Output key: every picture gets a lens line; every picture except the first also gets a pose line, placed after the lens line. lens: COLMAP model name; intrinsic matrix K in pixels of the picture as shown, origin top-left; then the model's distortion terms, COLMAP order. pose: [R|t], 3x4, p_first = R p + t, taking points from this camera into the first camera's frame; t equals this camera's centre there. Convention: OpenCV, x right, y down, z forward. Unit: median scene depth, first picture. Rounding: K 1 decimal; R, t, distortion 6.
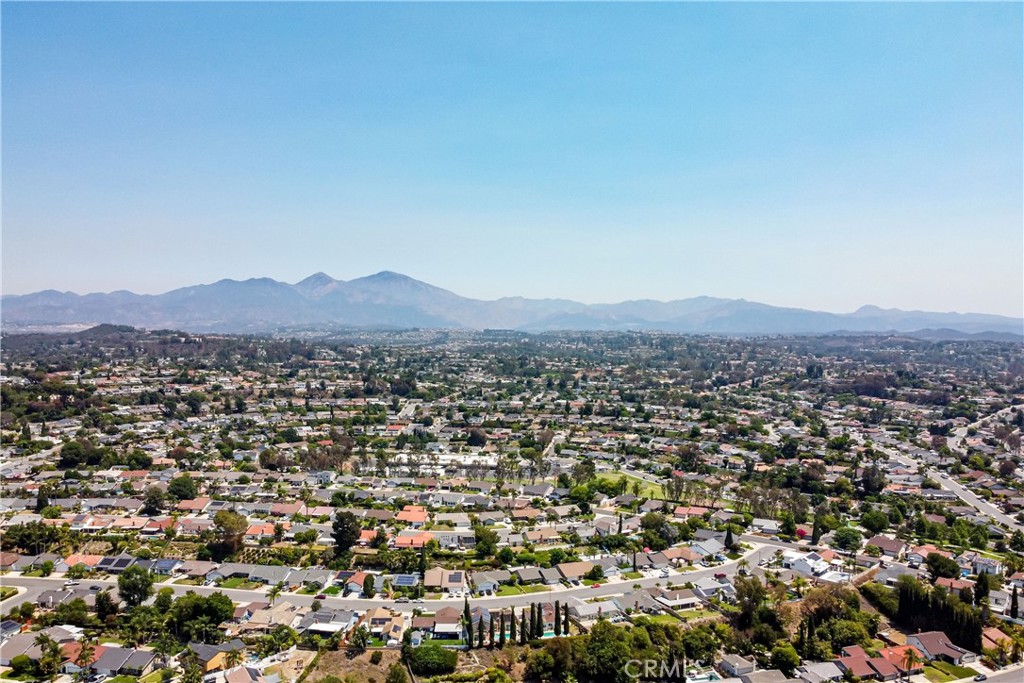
lens RADIAL K [[781.7, 0, 511.0], [0, 781.7, 385.8], [0, 0, 1]] dist [-0.004140, -0.003273]
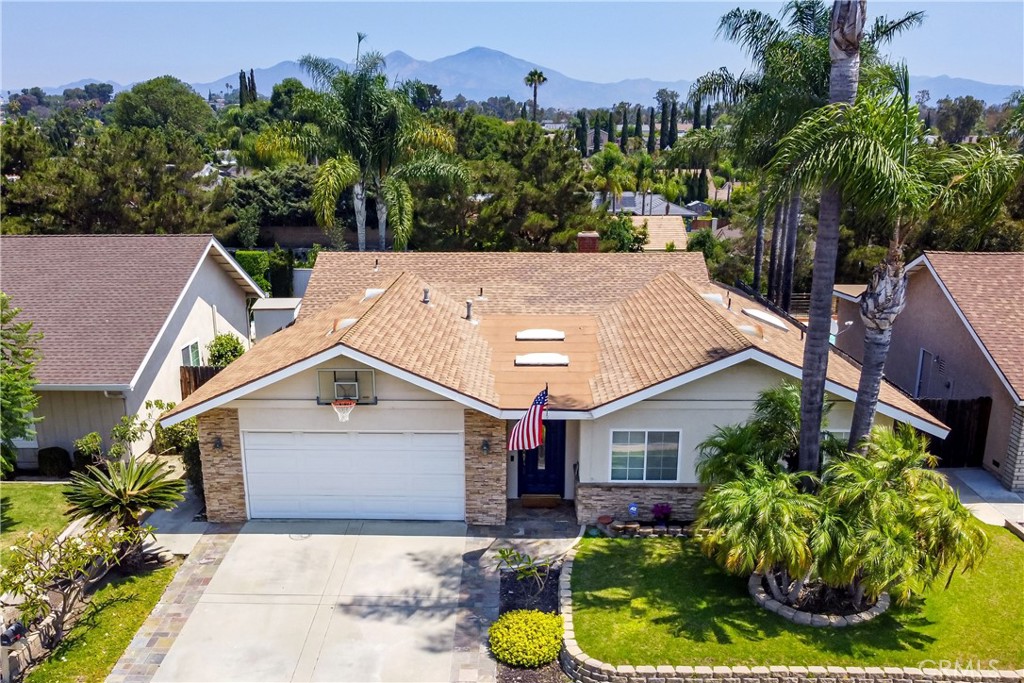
lens RADIAL K [[931.1, 0, 492.7], [0, 931.1, 418.2], [0, 0, 1]] dist [-0.006091, -0.006061]
pose [[0.989725, 0.034075, -0.138866, -0.001289], [-0.001498, 0.973606, 0.228230, 0.196944], [0.142977, -0.225677, 0.963653, 0.010256]]
